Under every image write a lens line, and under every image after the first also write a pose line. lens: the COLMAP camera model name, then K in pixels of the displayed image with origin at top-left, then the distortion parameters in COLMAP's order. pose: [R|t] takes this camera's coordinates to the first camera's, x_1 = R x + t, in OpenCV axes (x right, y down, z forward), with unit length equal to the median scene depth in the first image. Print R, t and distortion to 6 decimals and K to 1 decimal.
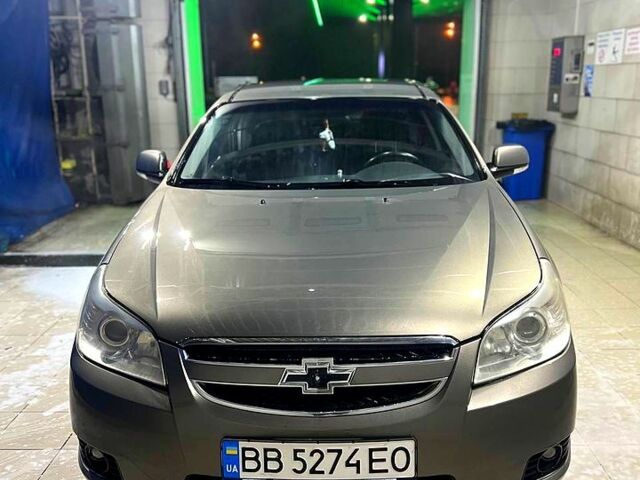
lens RADIAL K [[670.4, 0, 319.0], [0, 670.4, 240.7], [0, 0, 1]] dist [0.047477, 0.000000]
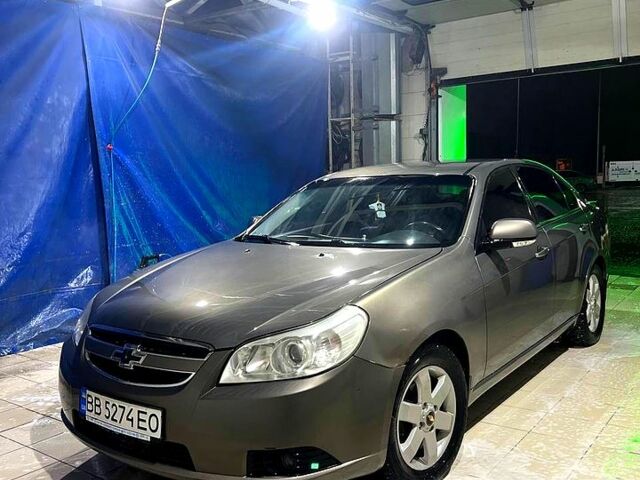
lens RADIAL K [[670.4, 0, 322.5], [0, 670.4, 239.8], [0, 0, 1]] dist [0.047477, 0.000000]
pose [[0.803468, 0.048231, -0.593391, 1.216964], [-0.123350, 0.988571, -0.086668, 0.026004], [0.582429, 0.142829, 0.800235, 0.027989]]
